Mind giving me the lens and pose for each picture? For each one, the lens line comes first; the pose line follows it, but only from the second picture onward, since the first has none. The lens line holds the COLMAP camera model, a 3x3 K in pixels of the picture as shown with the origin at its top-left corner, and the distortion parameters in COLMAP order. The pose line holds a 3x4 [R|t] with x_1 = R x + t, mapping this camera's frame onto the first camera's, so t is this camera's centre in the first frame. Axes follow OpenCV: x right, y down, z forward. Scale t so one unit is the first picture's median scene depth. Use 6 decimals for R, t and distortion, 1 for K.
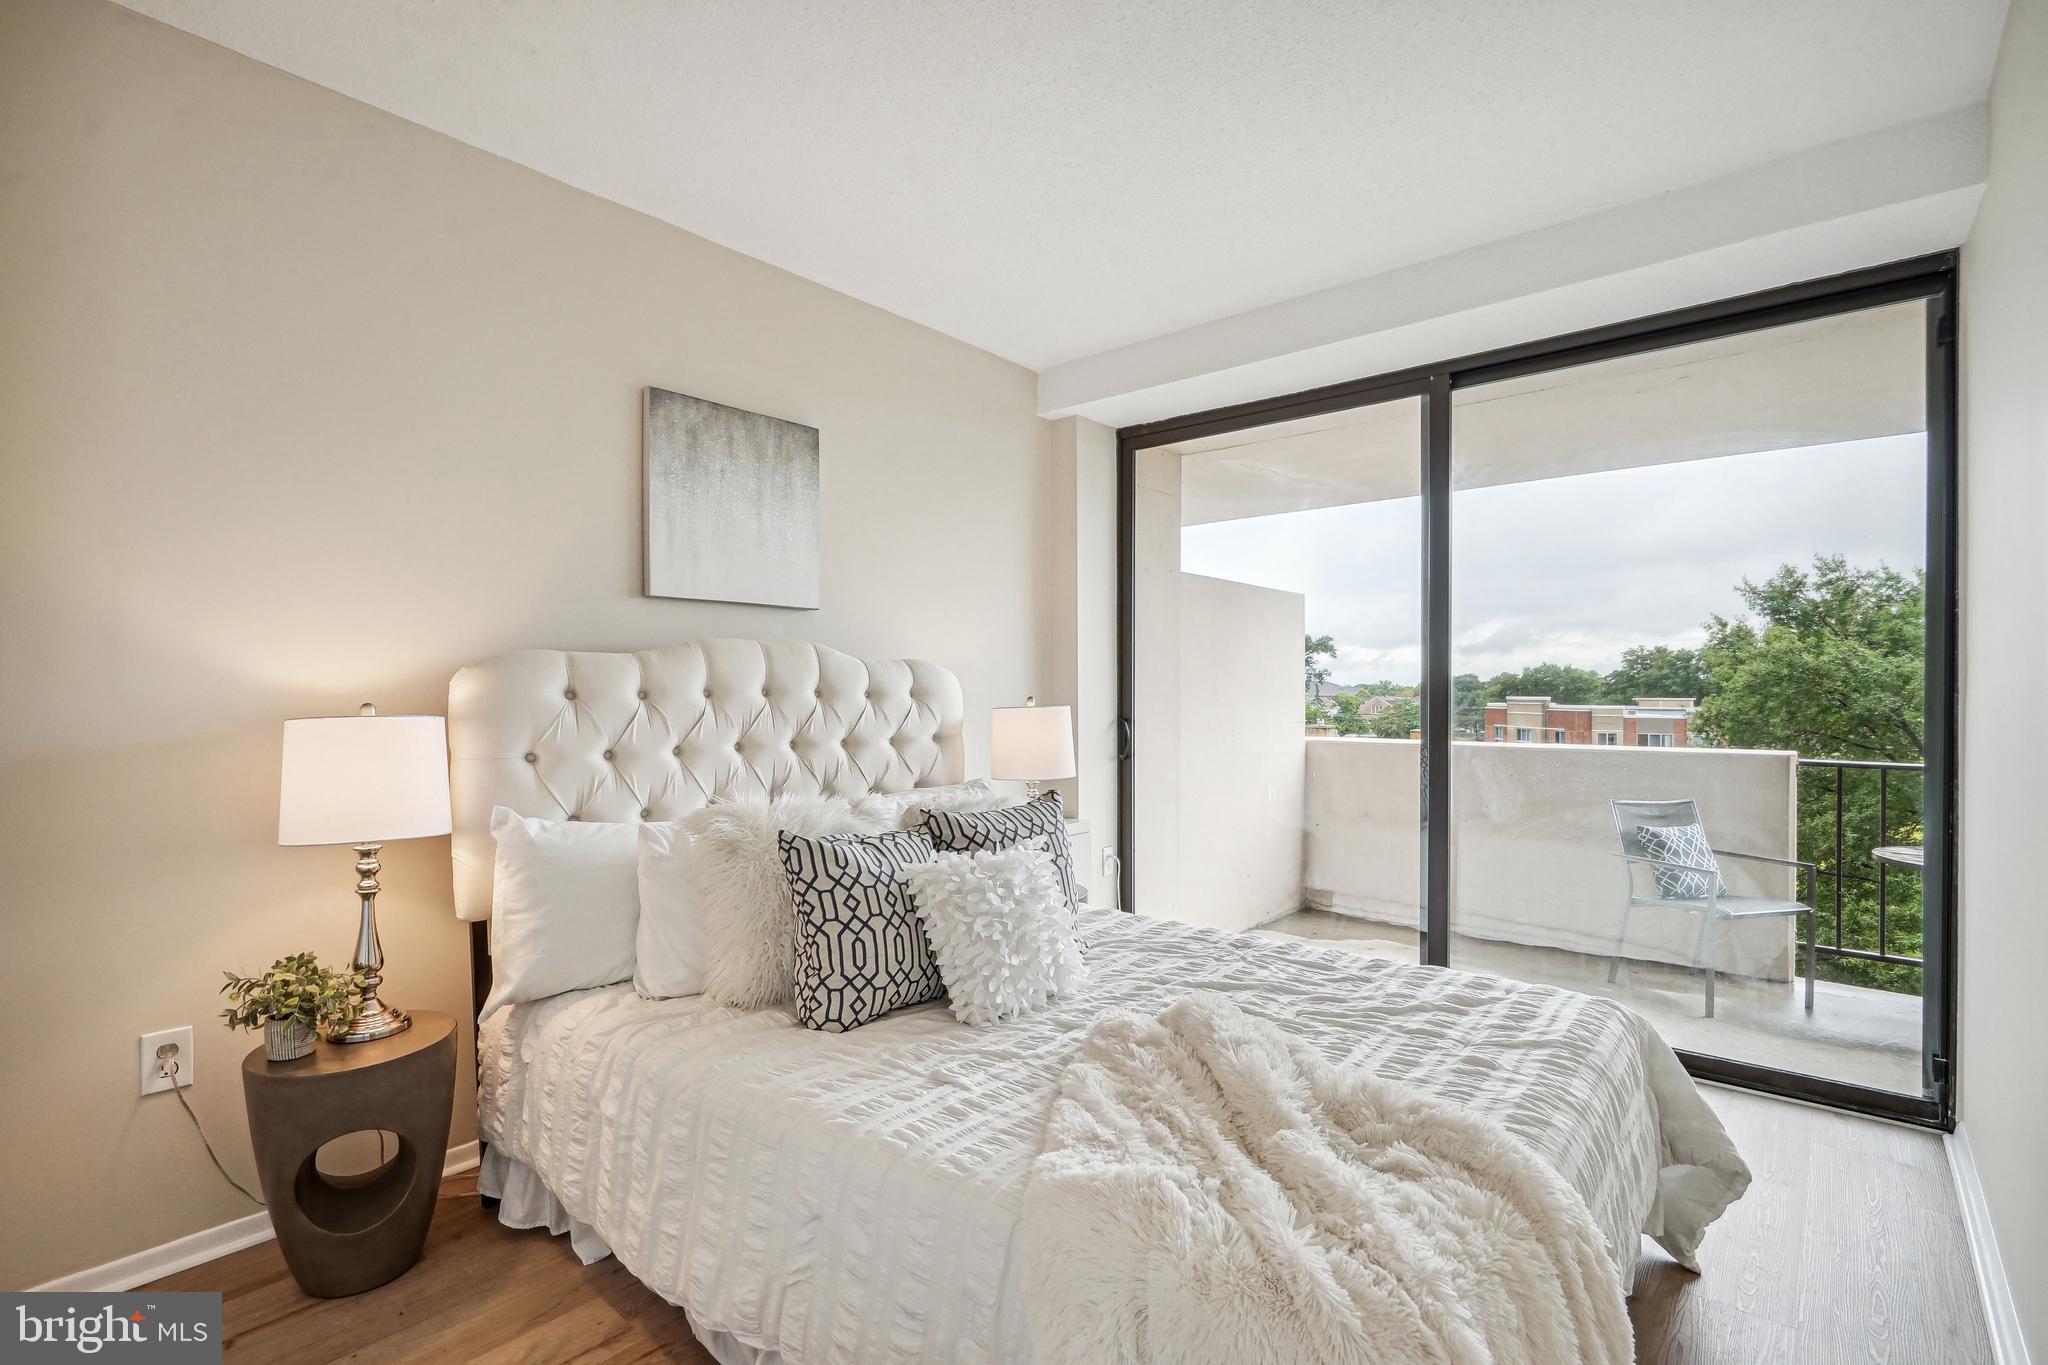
lens RADIAL K [[955.8, 0, 1004.1], [0, 955.8, 698.1], [0, 0, 1]] dist [-0.000270, 0.000223]
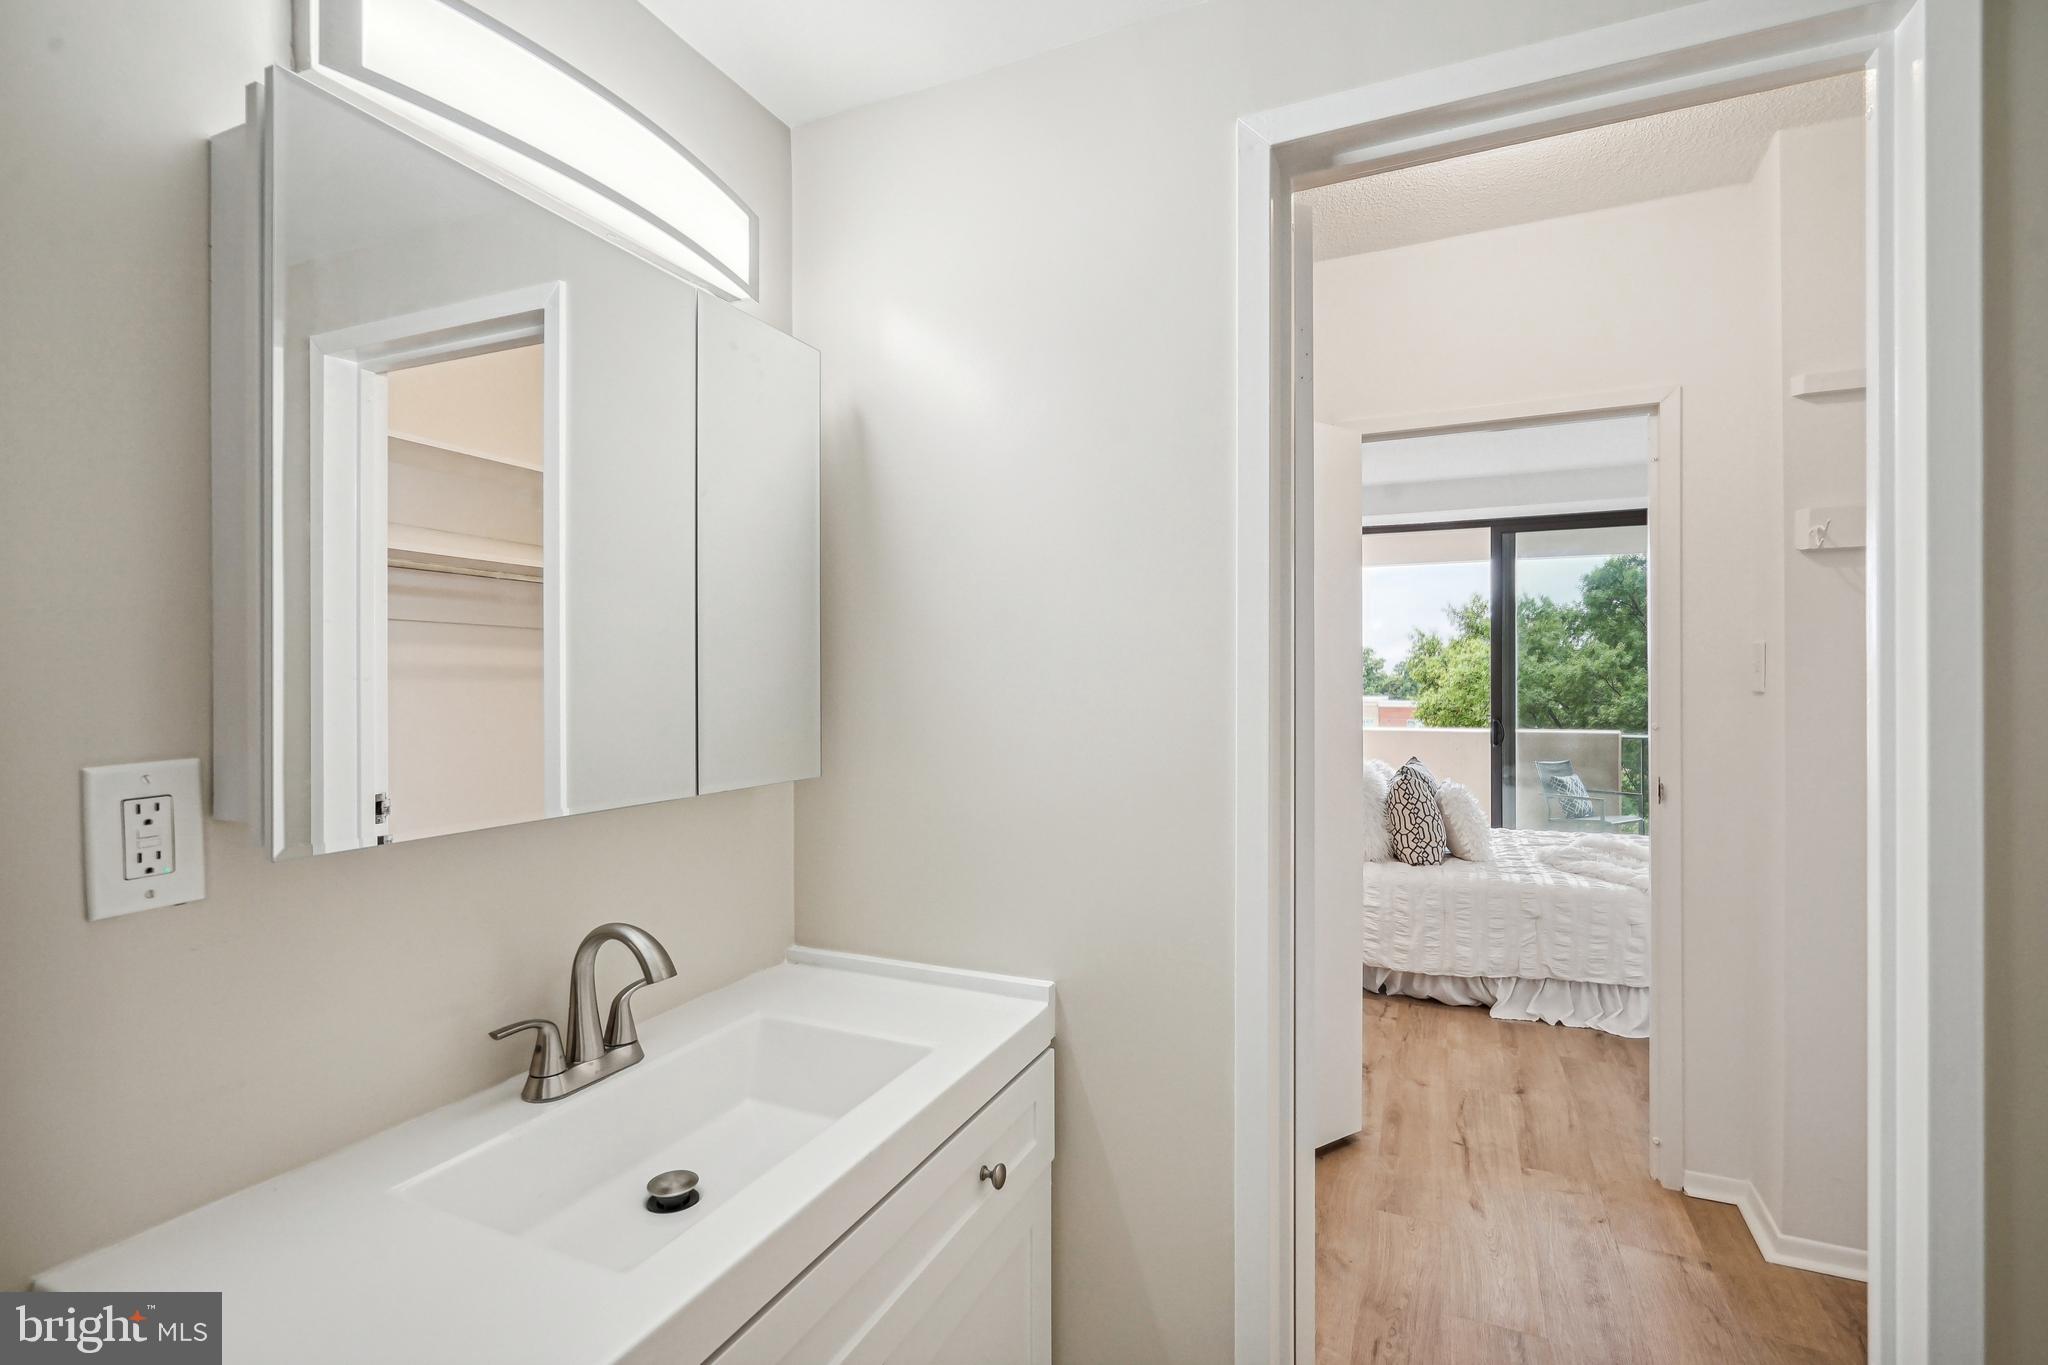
lens RADIAL K [[944.3, 0, 1024.0], [0, 944.3, 682.5], [0, 0, 1]] dist [-0.000523, -0.000110]
pose [[0.955679, -0.002569, 0.294398, -0.177374], [0.005281, 0.999951, -0.008419, -0.005533], [-0.294362, 0.009600, 0.955646, -0.080246]]
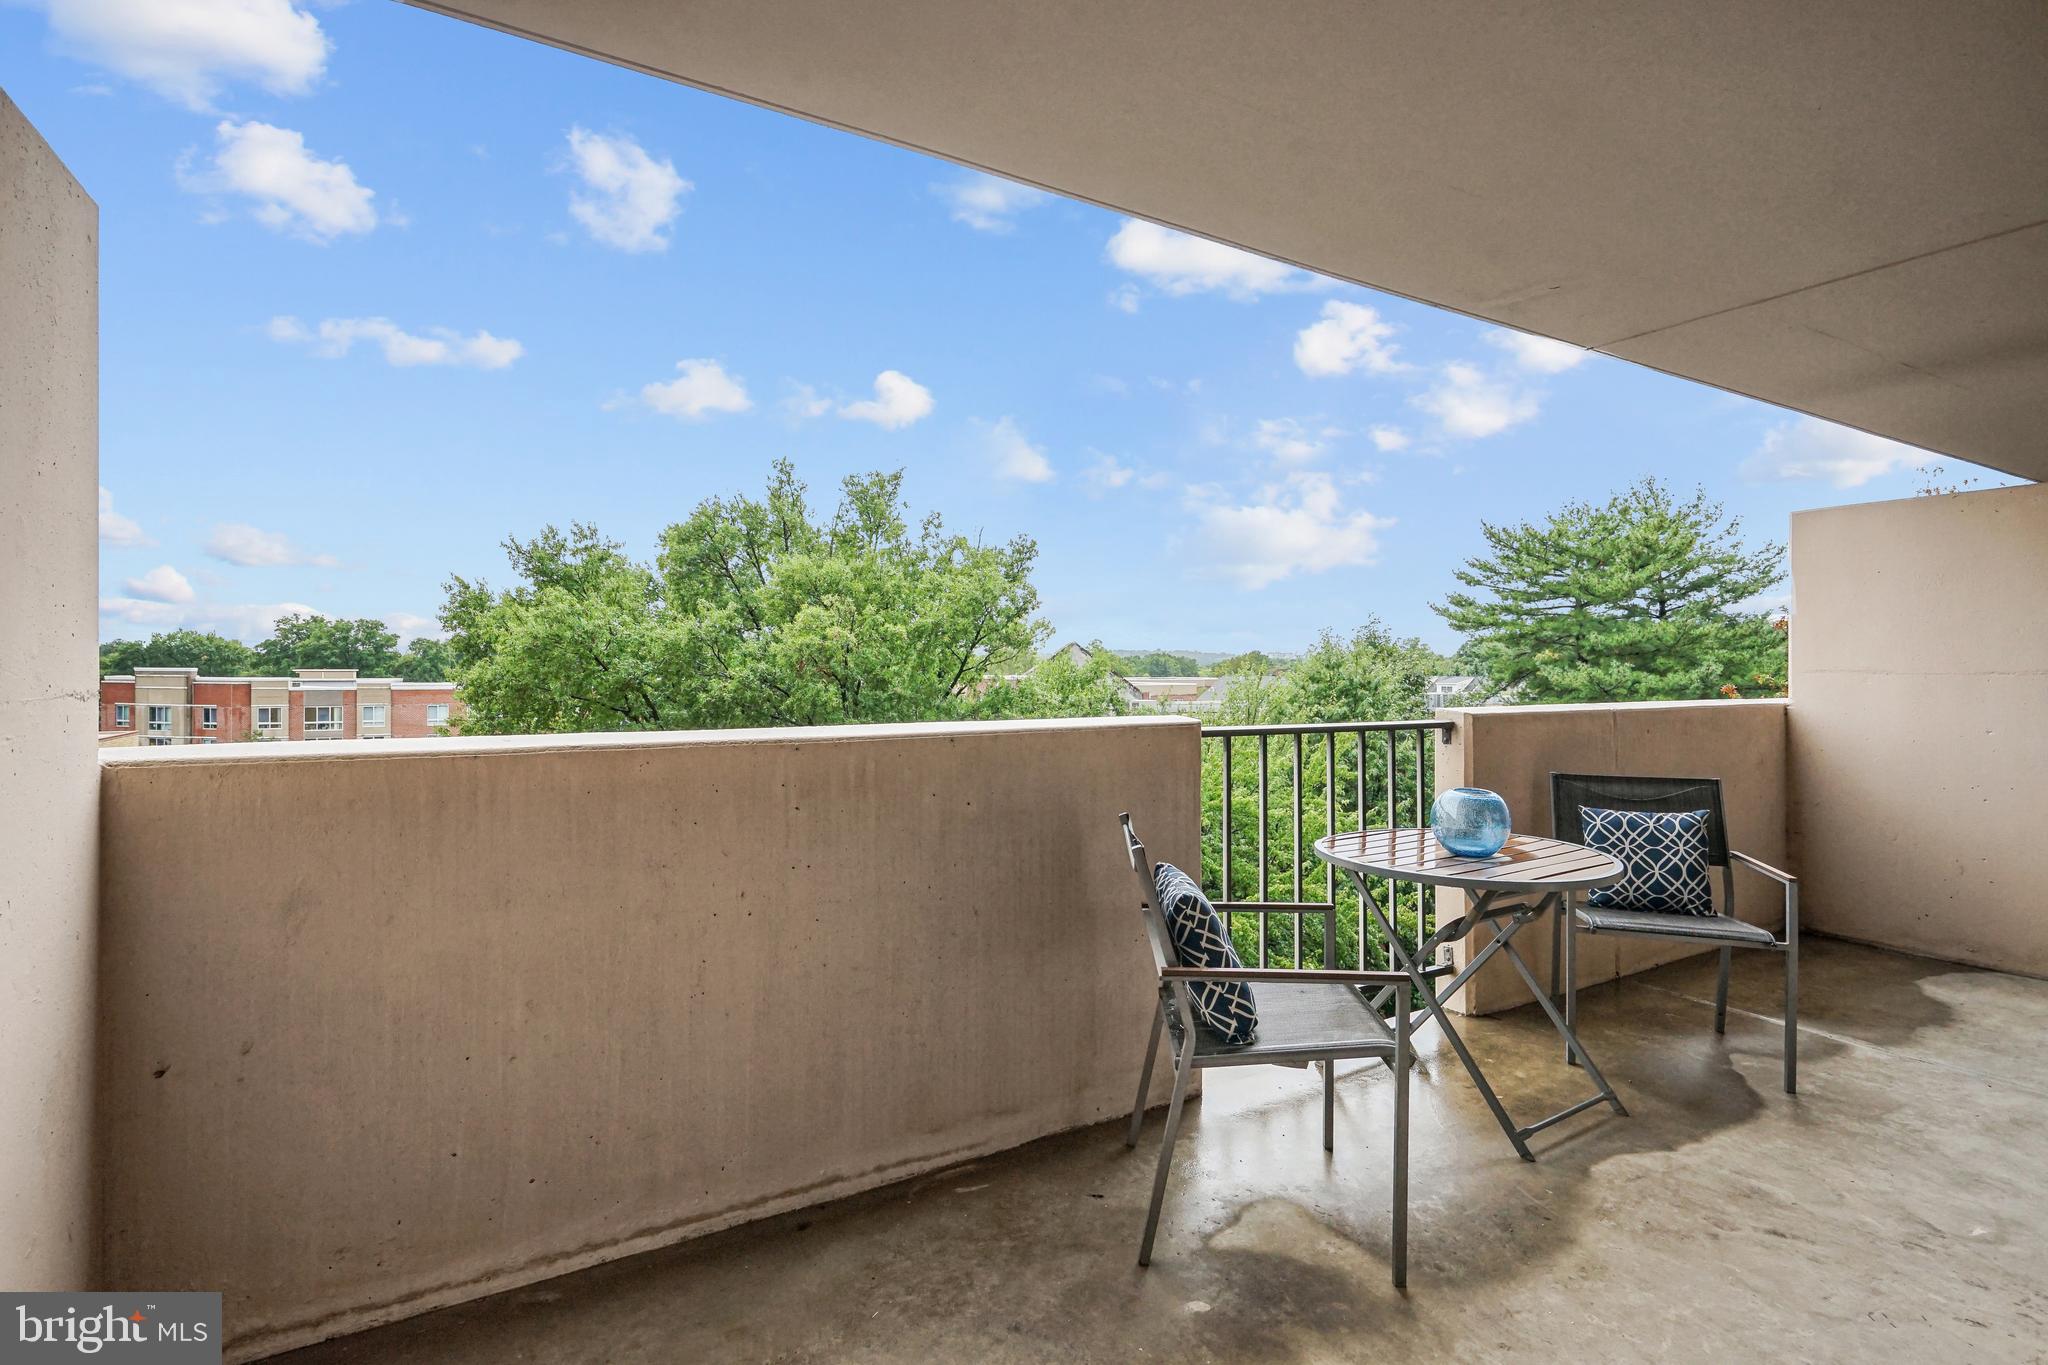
lens RADIAL K [[944.3, 0, 1024.0], [0, 944.3, 682.5], [0, 0, 1]] dist [-0.000523, -0.000110]
pose [[0.315893, -0.017856, 0.948627, 0.056220], [0.005149, 0.999840, 0.017105, 0.005599], [-0.948781, -0.000519, 0.315934, 0.231866]]
